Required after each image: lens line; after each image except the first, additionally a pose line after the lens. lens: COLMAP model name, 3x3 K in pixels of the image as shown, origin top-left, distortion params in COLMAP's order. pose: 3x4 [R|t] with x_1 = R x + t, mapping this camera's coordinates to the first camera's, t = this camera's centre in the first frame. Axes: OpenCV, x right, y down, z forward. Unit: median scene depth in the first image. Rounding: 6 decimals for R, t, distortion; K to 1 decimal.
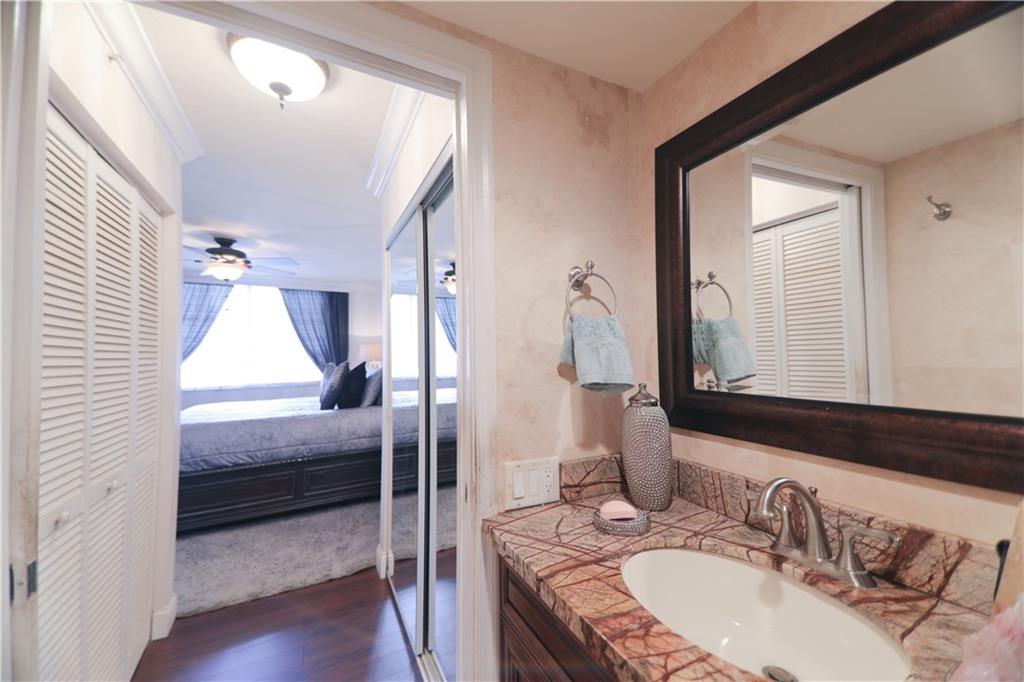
lens RADIAL K [[402.4, 0, 512.8], [0, 402.4, 343.0], [0, 0, 1]] dist [0.130436, -0.051668]
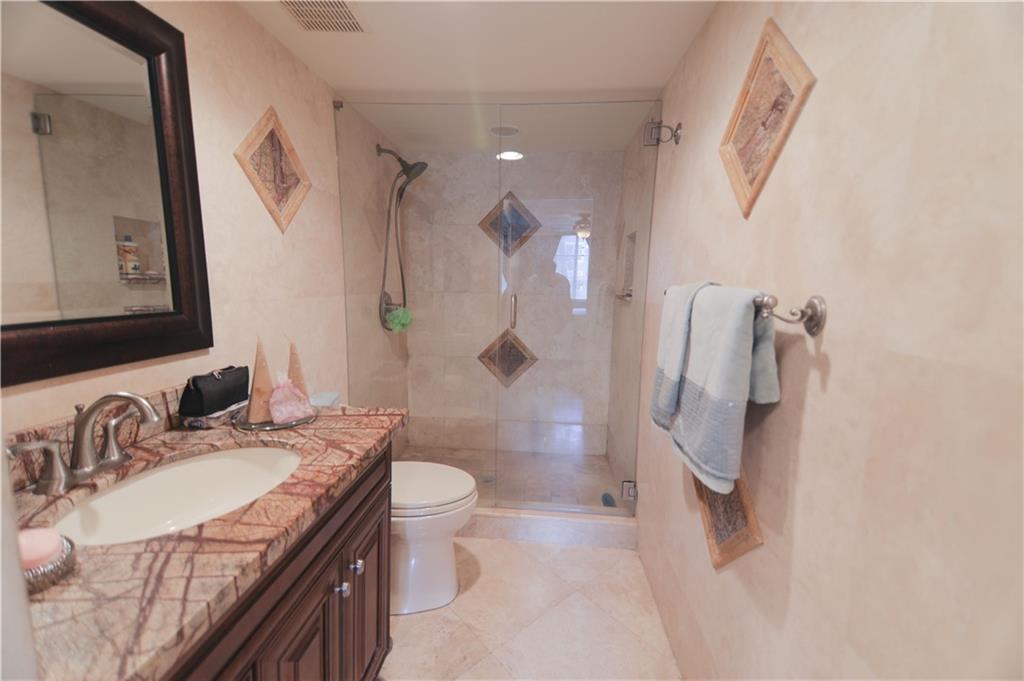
lens RADIAL K [[422.1, 0, 511.8], [0, 422.1, 342.2], [0, 0, 1]] dist [0.130038, -0.052814]
pose [[-0.852460, -0.084190, 0.515970, -0.486858], [-0.027435, 0.992792, 0.116665, 0.021763], [-0.522073, 0.085297, -0.848625, 0.912762]]
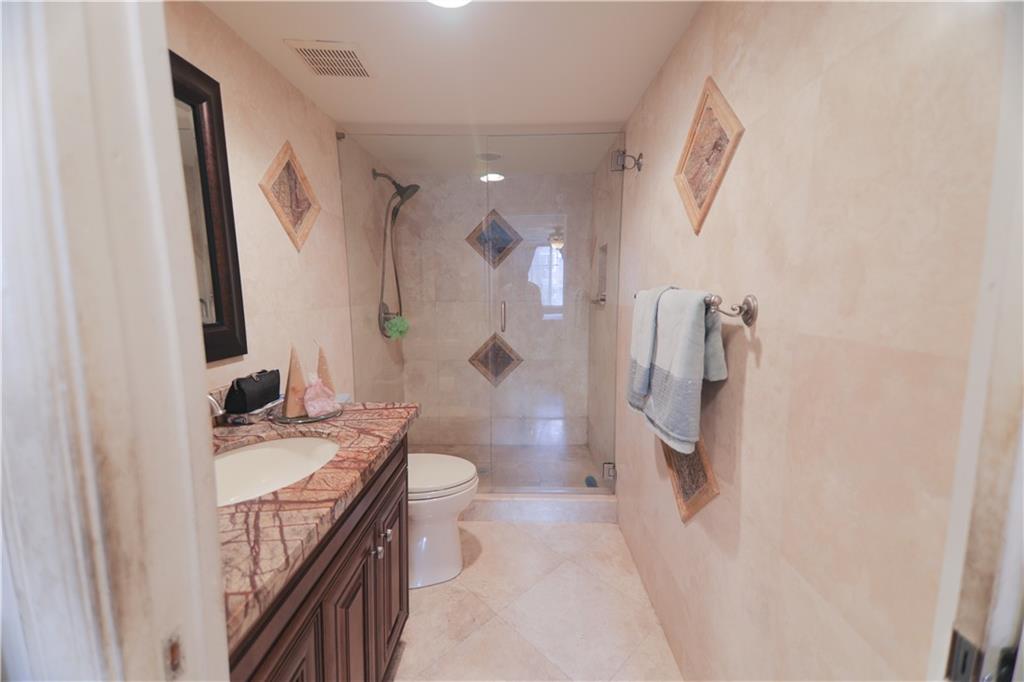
lens RADIAL K [[402.4, 0, 512.8], [0, 402.4, 343.0], [0, 0, 1]] dist [0.130436, -0.051668]
pose [[-0.881612, -0.050293, 0.469288, -0.505584], [-0.001717, 0.994642, 0.103368, 0.027277], [-0.471972, 0.090325, -0.876974, 1.045324]]
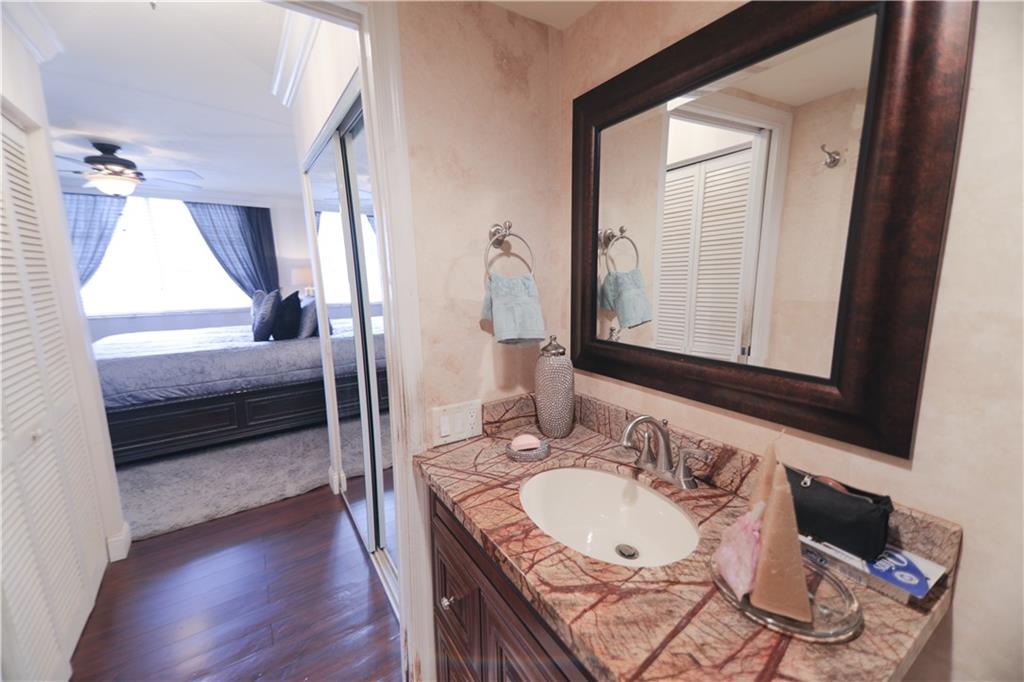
lens RADIAL K [[402.4, 0, 512.8], [0, 402.4, 343.0], [0, 0, 1]] dist [0.130436, -0.051668]
pose [[0.992943, -0.024885, 0.115948, 0.067127], [0.001030, 0.979508, 0.201404, -0.096905], [-0.118584, -0.199864, 0.972621, -0.079996]]
